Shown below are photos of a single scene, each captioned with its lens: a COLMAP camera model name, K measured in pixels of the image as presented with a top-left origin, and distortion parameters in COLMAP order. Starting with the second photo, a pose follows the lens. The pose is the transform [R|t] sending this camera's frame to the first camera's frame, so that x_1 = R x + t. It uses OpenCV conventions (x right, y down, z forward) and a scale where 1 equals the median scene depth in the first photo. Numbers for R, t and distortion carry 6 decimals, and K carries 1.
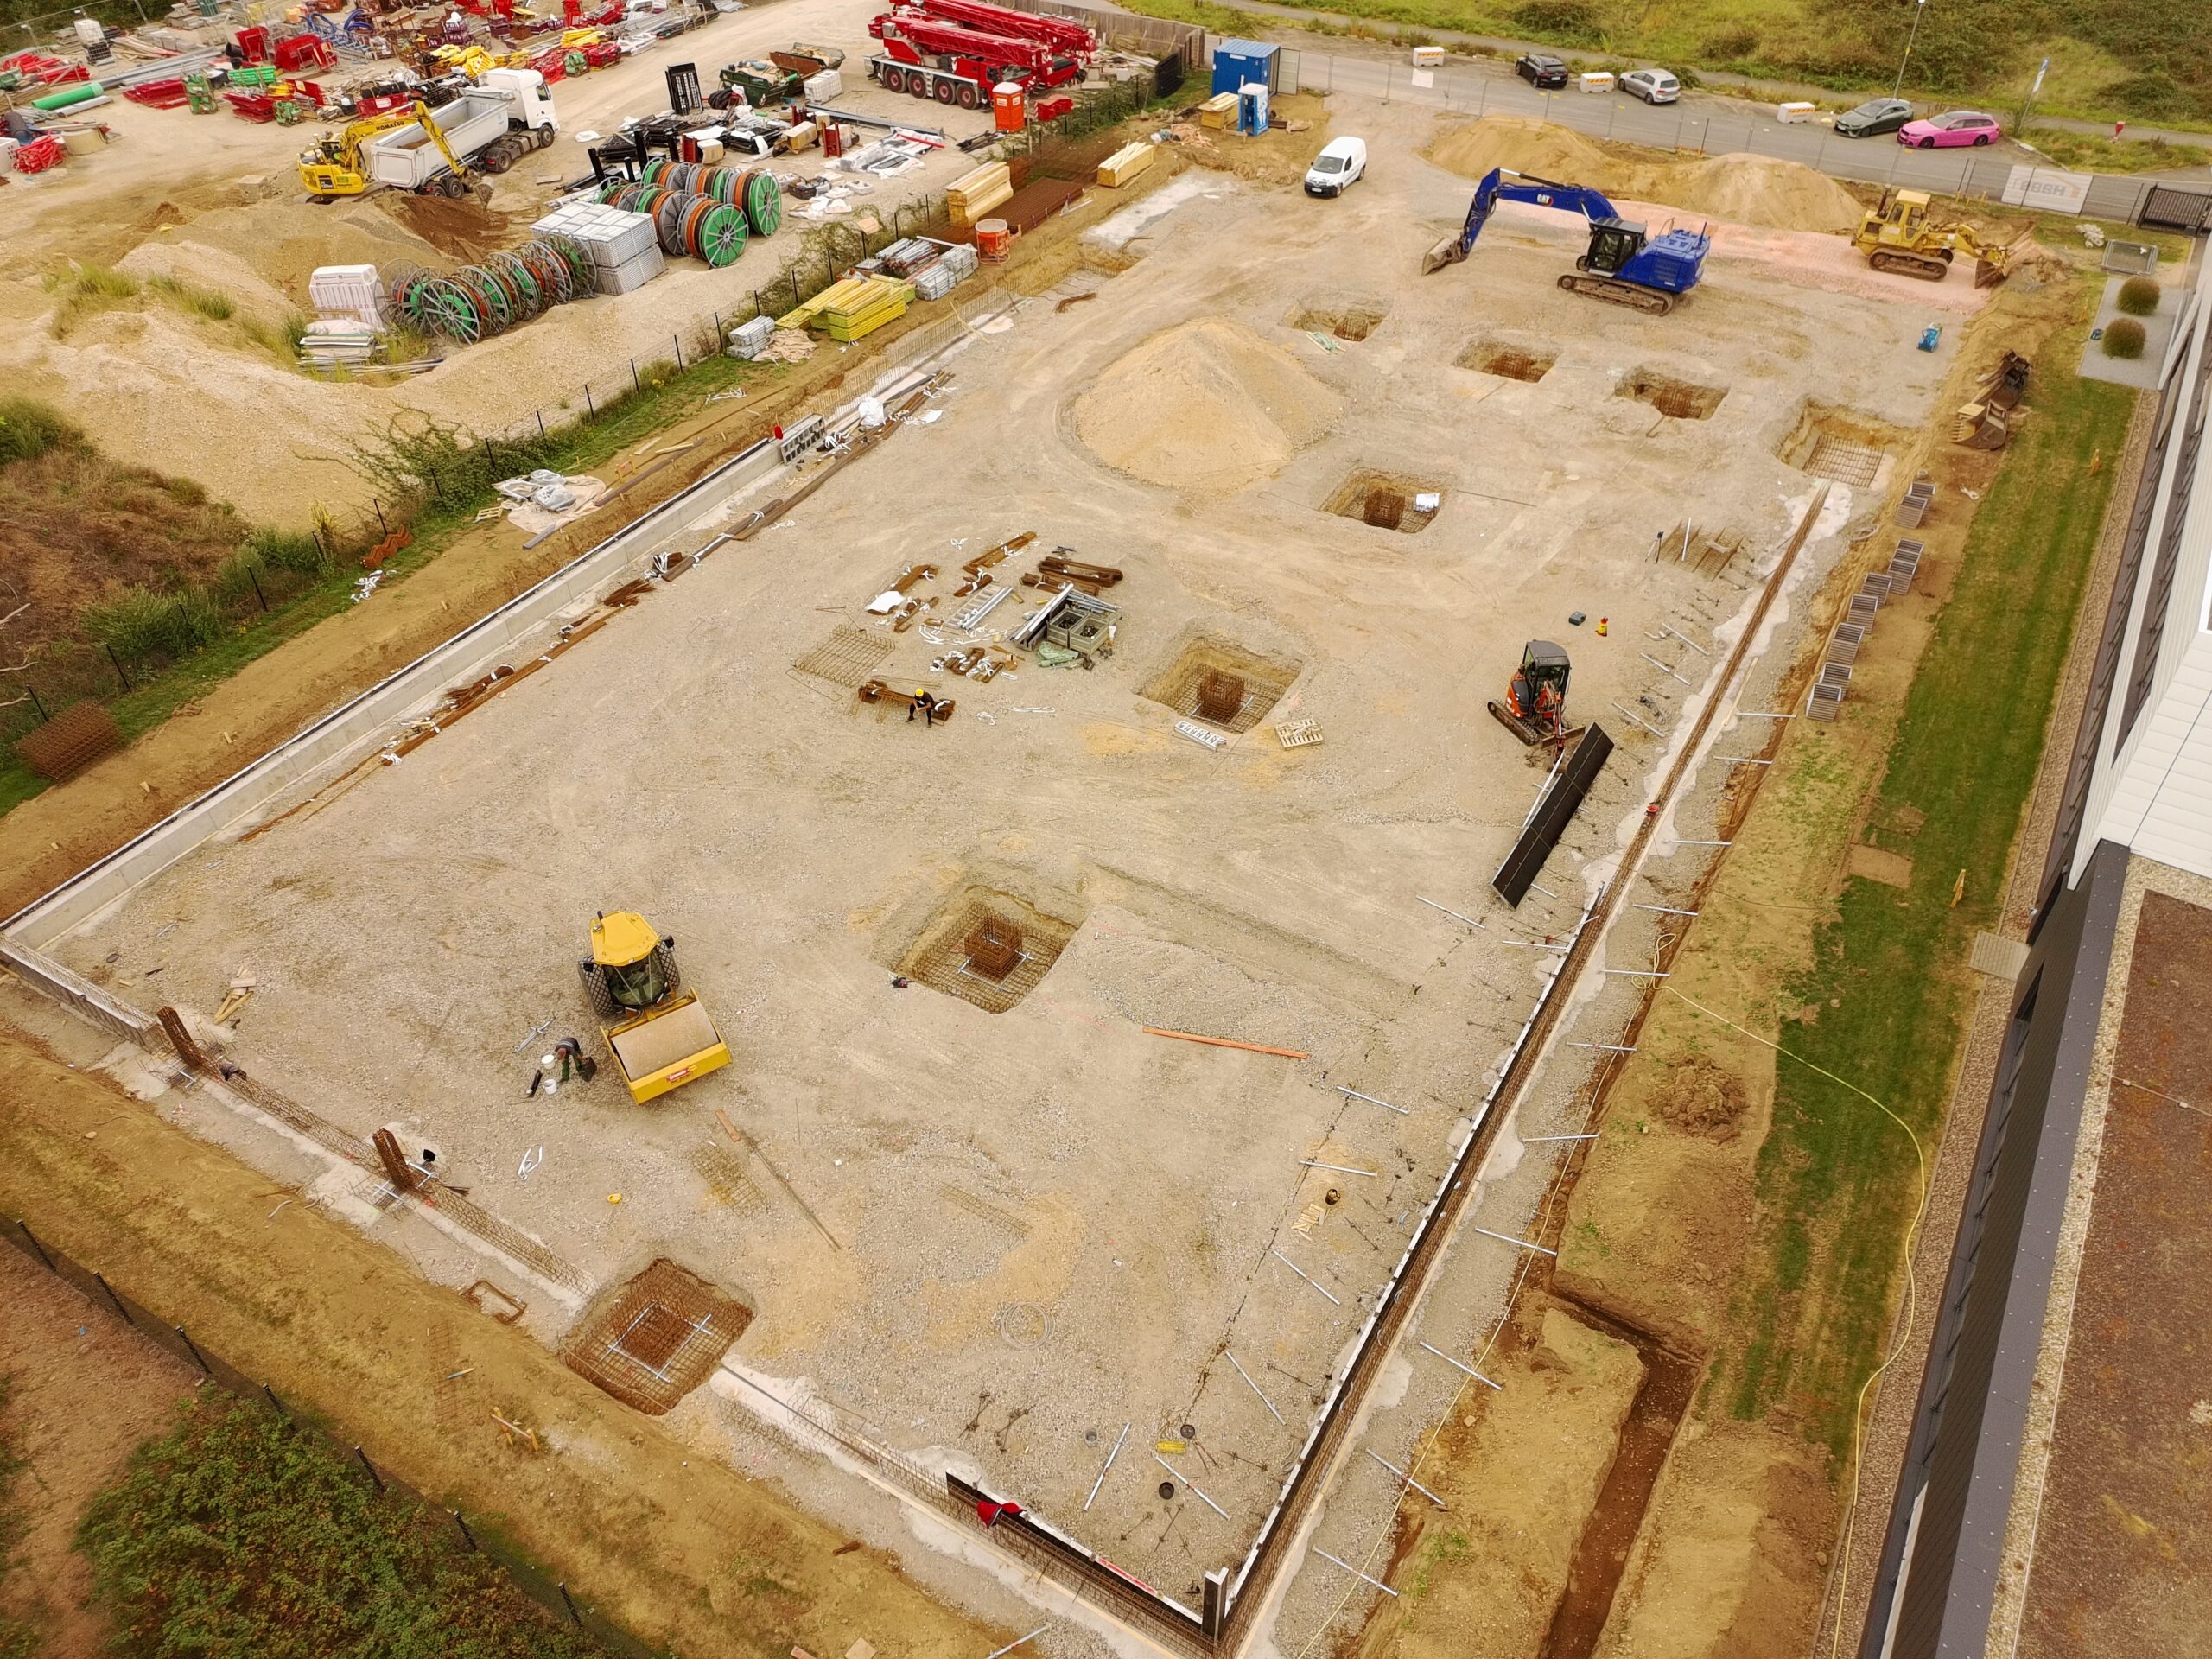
lens RADIAL K [[1629.0, 0, 1113.4], [0, 1629.0, 820.7], [0, 0, 1]] dist [0.071445, -0.063523]
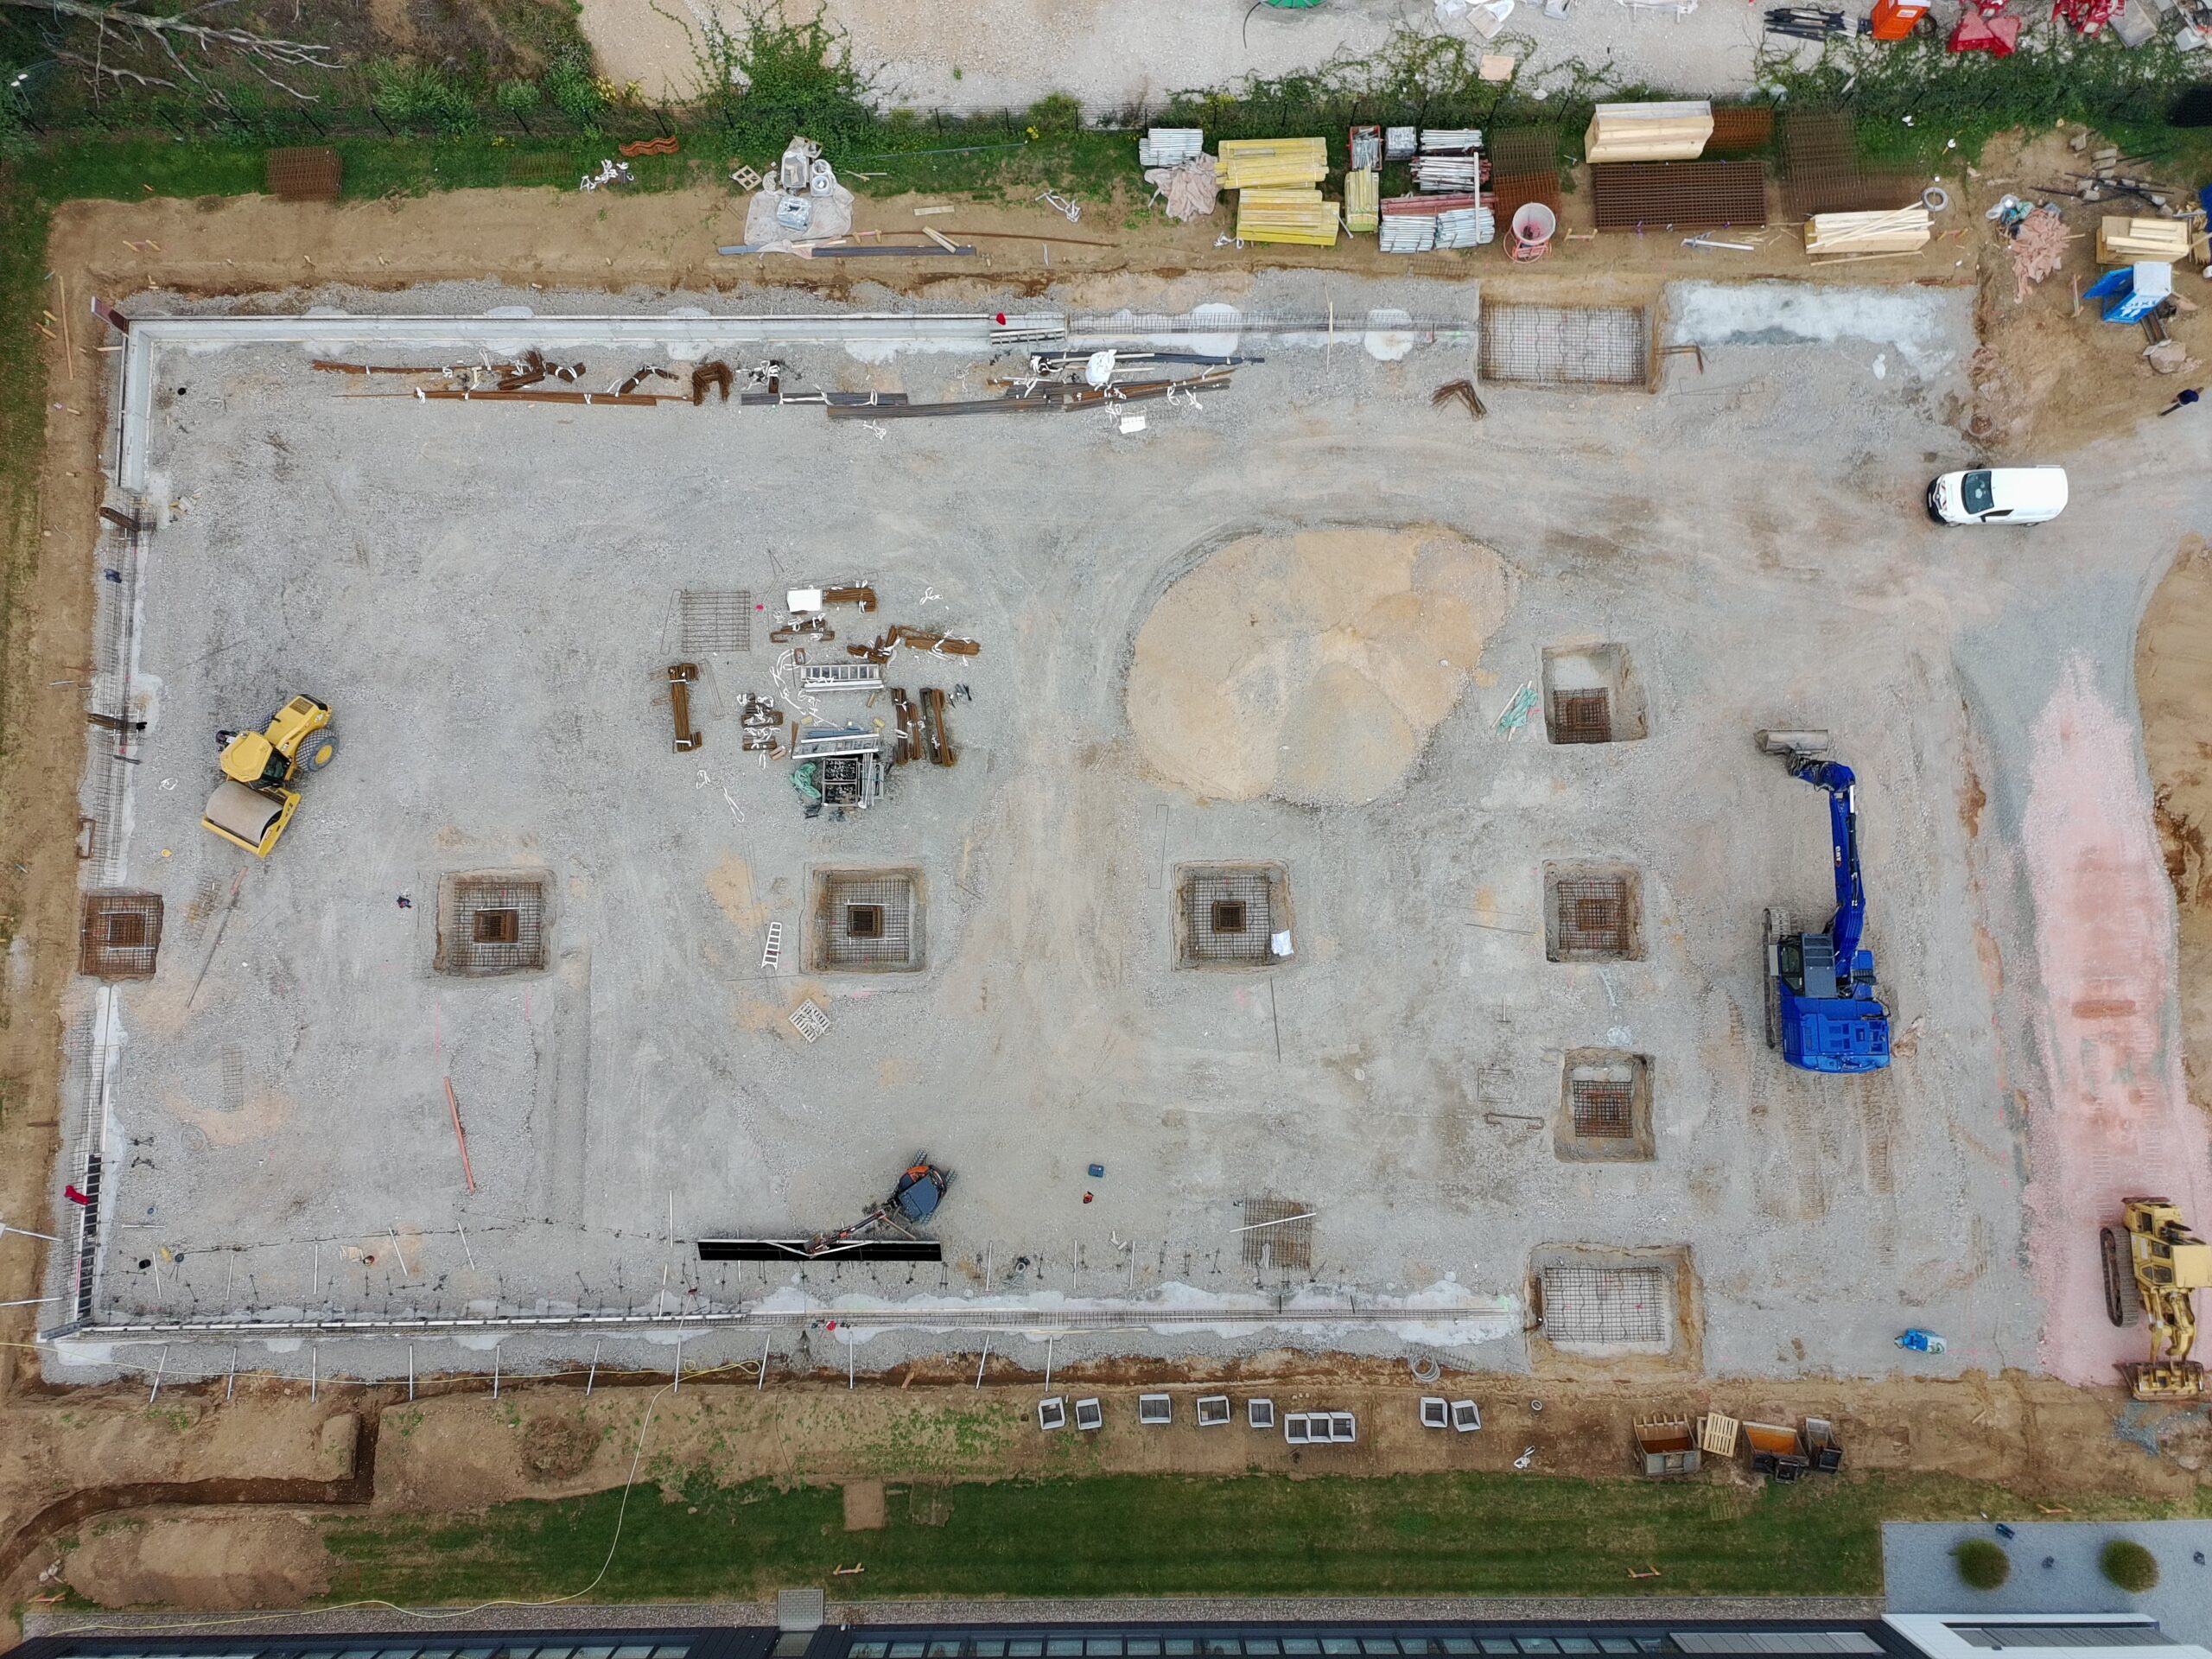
lens RADIAL K [[1629.0, 0, 1111.7], [0, 1629.0, 821.4], [0, 0, 1]] dist [0.071445, -0.063523]
pose [[0.514240, 0.852638, -0.092546, 0.196389], [-0.561167, 0.416111, 0.715502, -0.994330], [0.648574, -0.316006, 0.692454, 0.350788]]
